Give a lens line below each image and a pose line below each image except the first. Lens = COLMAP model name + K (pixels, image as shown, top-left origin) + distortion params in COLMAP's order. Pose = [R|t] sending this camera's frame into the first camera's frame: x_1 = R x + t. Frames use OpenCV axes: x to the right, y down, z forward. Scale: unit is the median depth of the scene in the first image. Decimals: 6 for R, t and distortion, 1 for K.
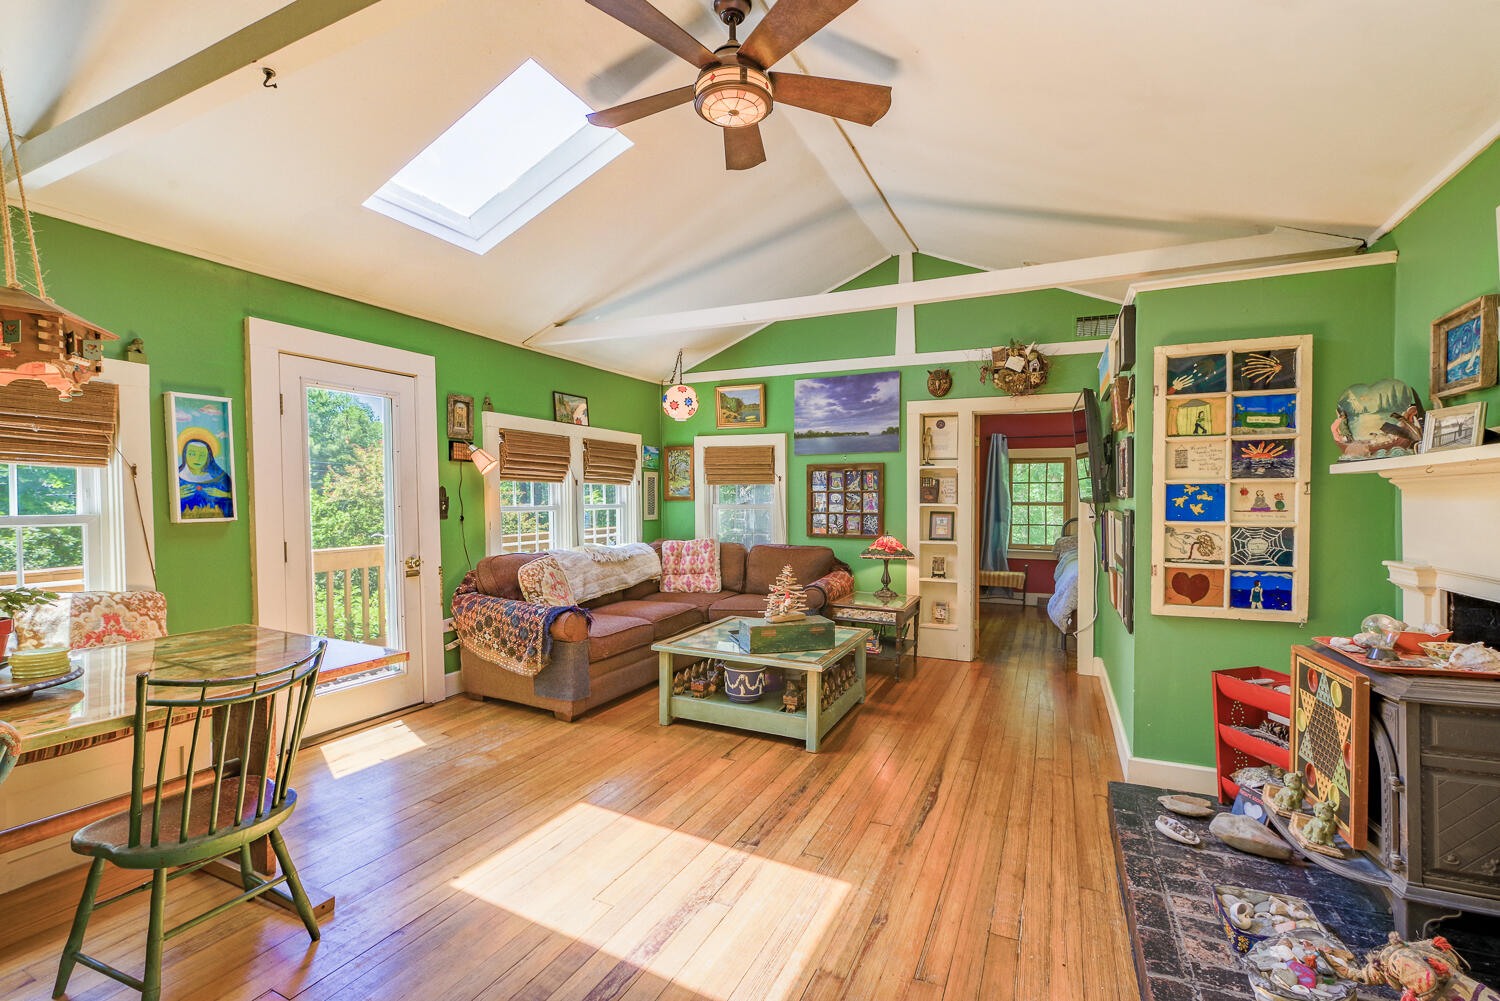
lens RADIAL K [[656.0, 0, 754.5], [0, 656.0, 506.9], [0, 0, 1]] dist [-0.002903, -0.000153]
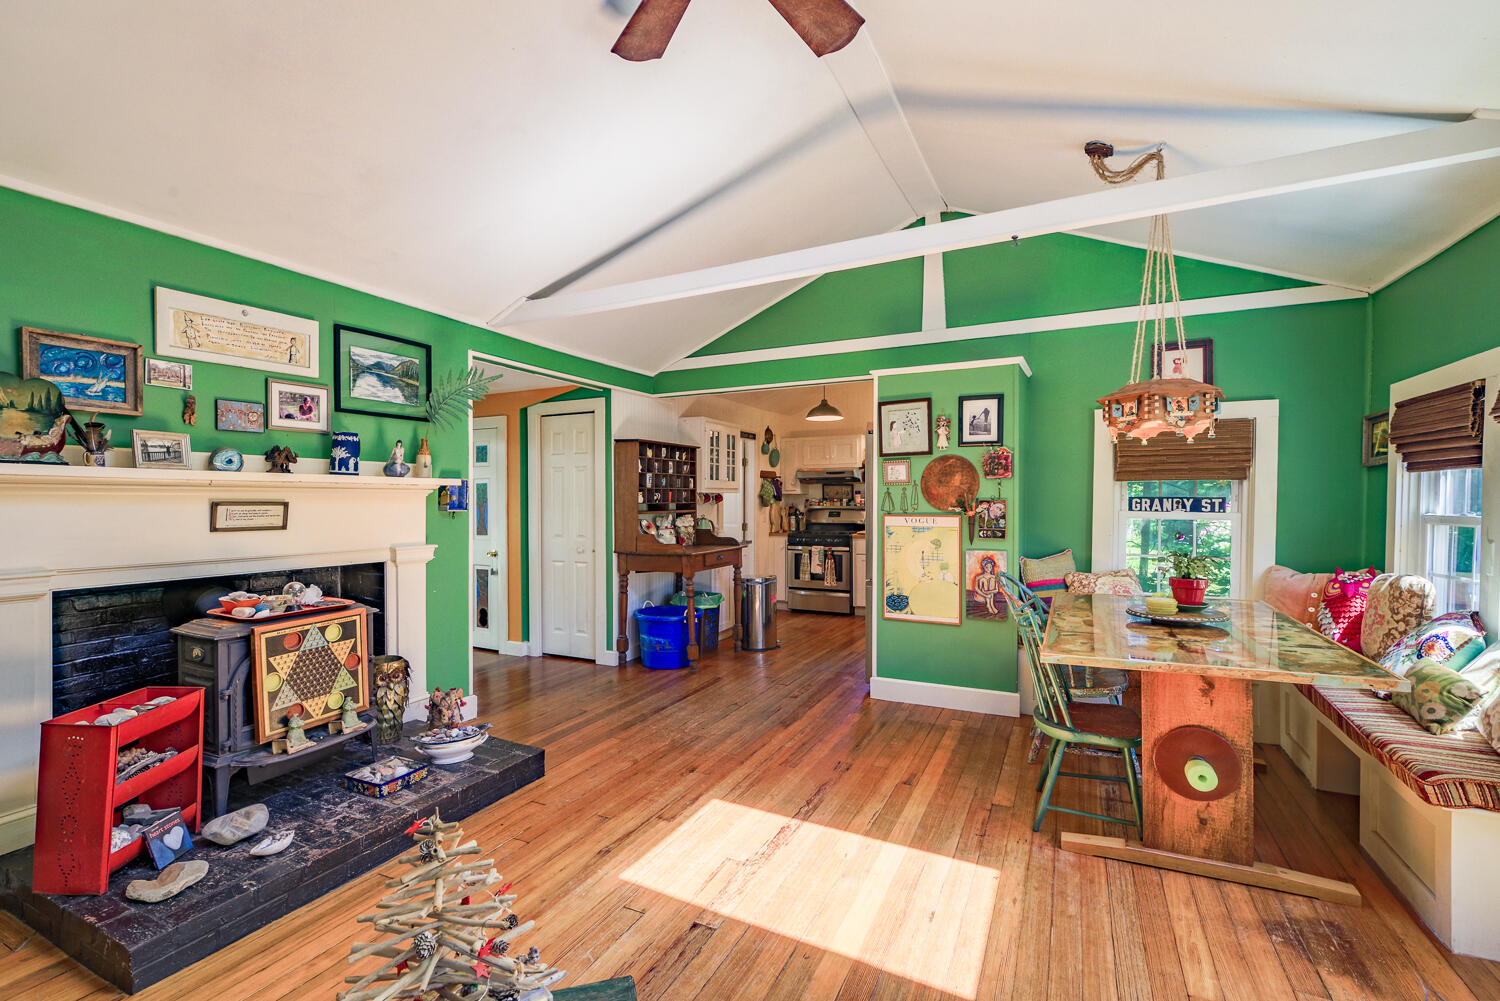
lens RADIAL K [[656.0, 0, 747.6], [0, 656.0, 505.9], [0, 0, 1]] dist [-0.002903, -0.000153]
pose [[-0.999727, -0.003027, 0.023174, -0.083893], [-0.002618, 0.999841, 0.017648, -0.029786], [-0.023224, 0.017582, -0.999576, 1.903437]]
